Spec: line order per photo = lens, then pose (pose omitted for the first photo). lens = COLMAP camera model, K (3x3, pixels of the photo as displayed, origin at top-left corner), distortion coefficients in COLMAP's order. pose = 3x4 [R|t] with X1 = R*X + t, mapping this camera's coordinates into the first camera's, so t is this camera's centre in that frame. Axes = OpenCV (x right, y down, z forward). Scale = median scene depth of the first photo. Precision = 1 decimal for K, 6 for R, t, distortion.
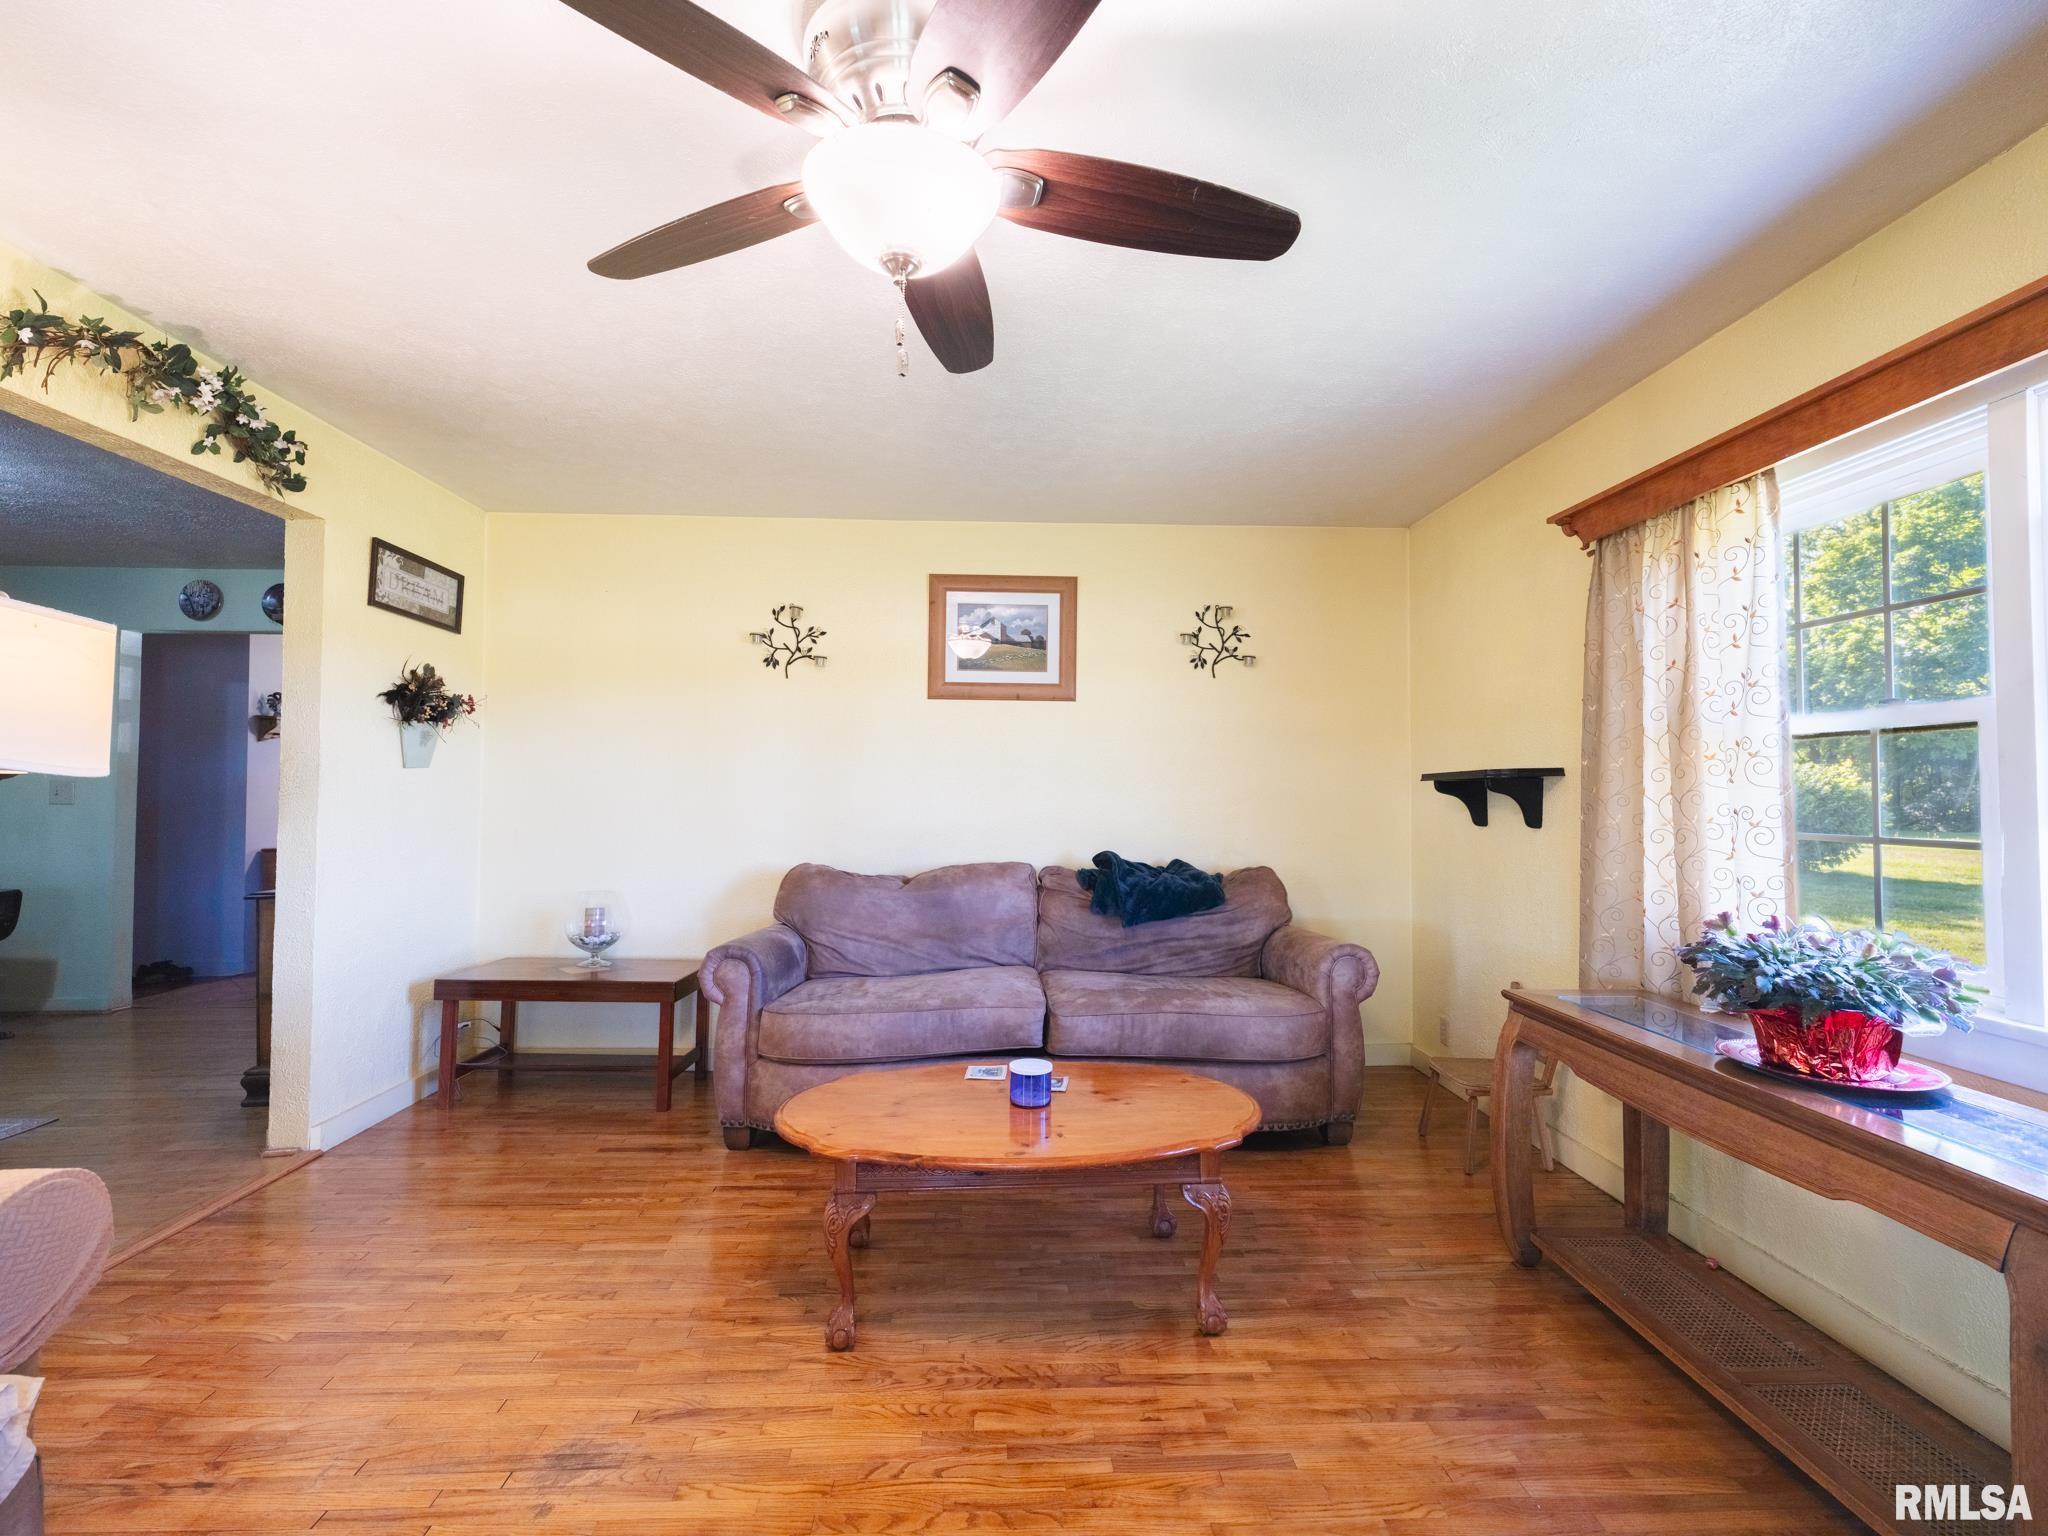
lens RADIAL K [[928.2, 0, 1024.0], [0, 928.2, 768.0], [0, 0, 1]] dist [-0.002312, 0.001000]
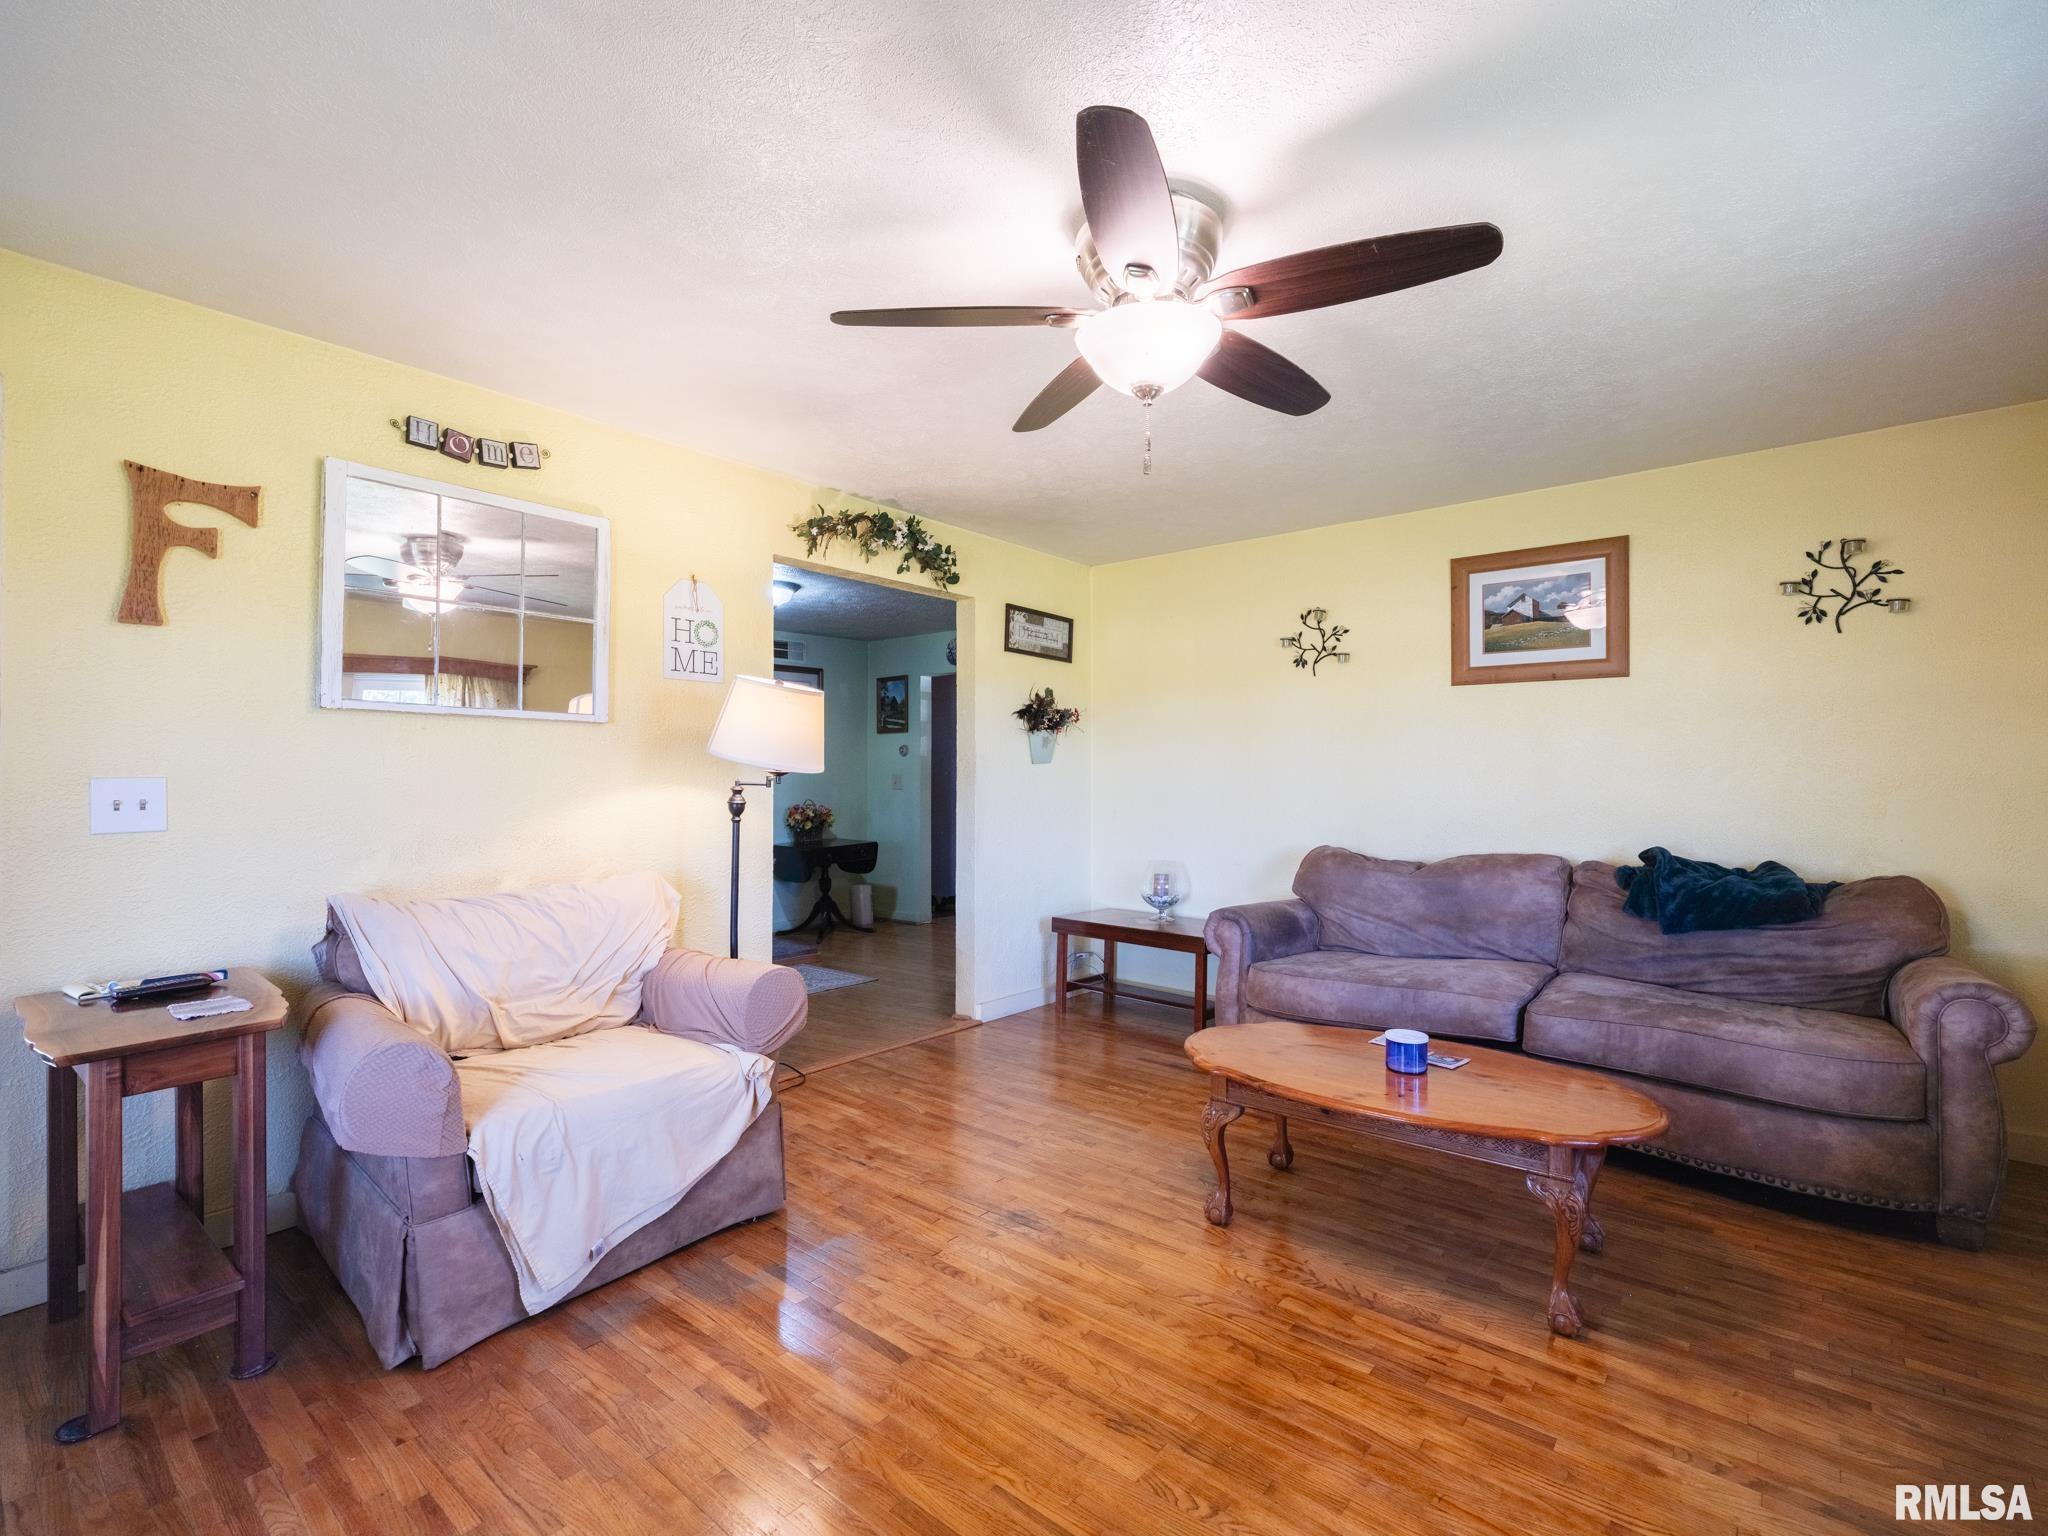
lens RADIAL K [[950.3, 0, 1024.0], [0, 950.3, 768.0], [0, 0, 1]] dist [0.000427, 0.000577]
pose [[0.739334, -0.011294, -0.673245, 0.299705], [0.019669, 0.999795, 0.004828, -0.000741], [0.673052, -0.016811, 0.739404, -0.071934]]
